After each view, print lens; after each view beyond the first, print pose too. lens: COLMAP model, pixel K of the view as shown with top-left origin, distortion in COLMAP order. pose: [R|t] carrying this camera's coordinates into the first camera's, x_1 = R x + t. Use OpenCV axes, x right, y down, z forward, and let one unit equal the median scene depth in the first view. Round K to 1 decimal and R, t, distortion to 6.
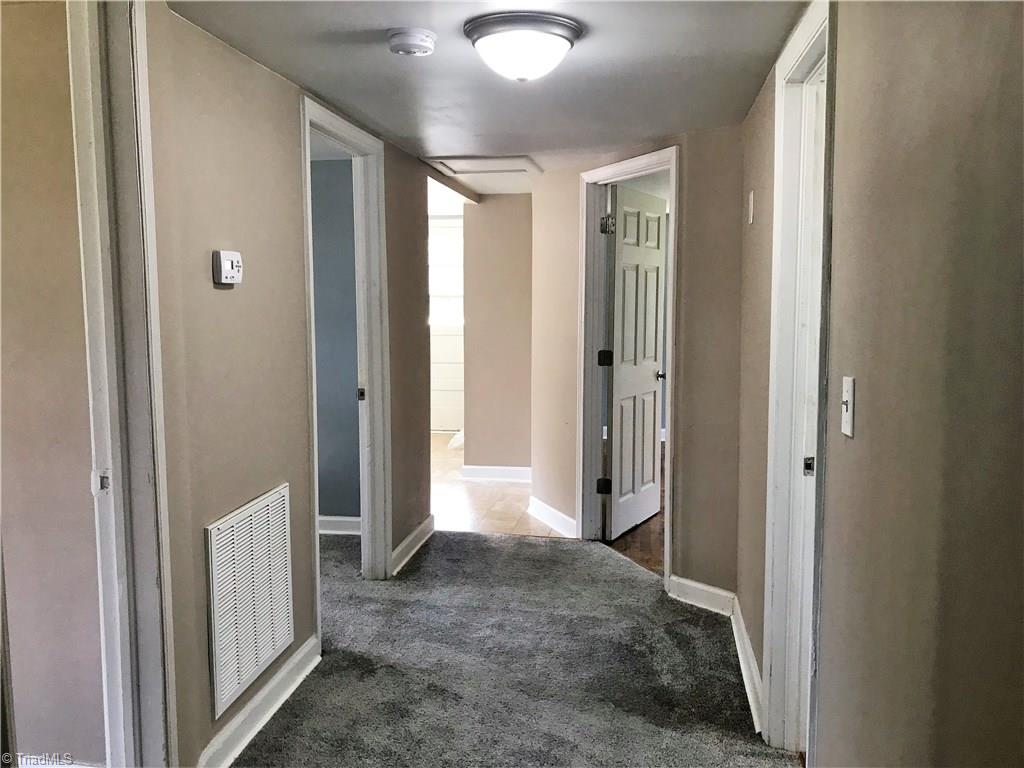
lens RADIAL K [[848.6, 0, 512.0], [0, 848.6, 384.0], [0, 0, 1]] dist [0.033761, -0.002110]
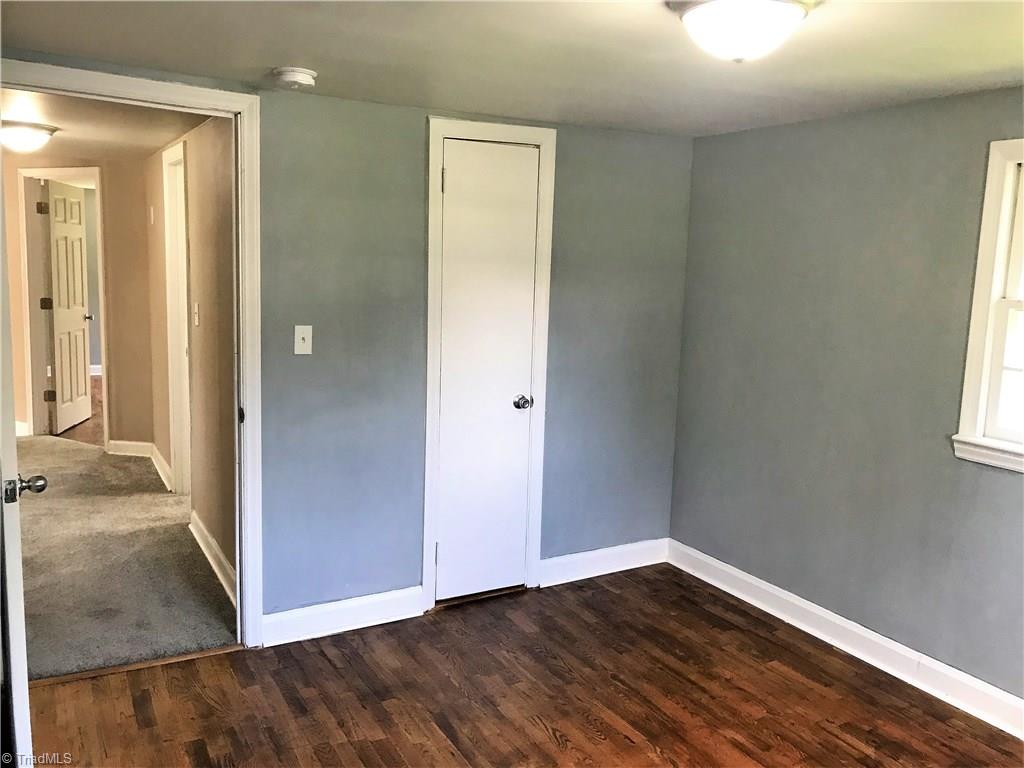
lens RADIAL K [[848.6, 0, 512.0], [0, 848.6, 384.0], [0, 0, 1]] dist [0.033761, -0.002110]
pose [[0.783447, -0.057407, 0.618801, -0.168674], [0.026544, 0.997907, 0.058971, 0.038441], [-0.620891, -0.029775, 0.783331, -0.581059]]
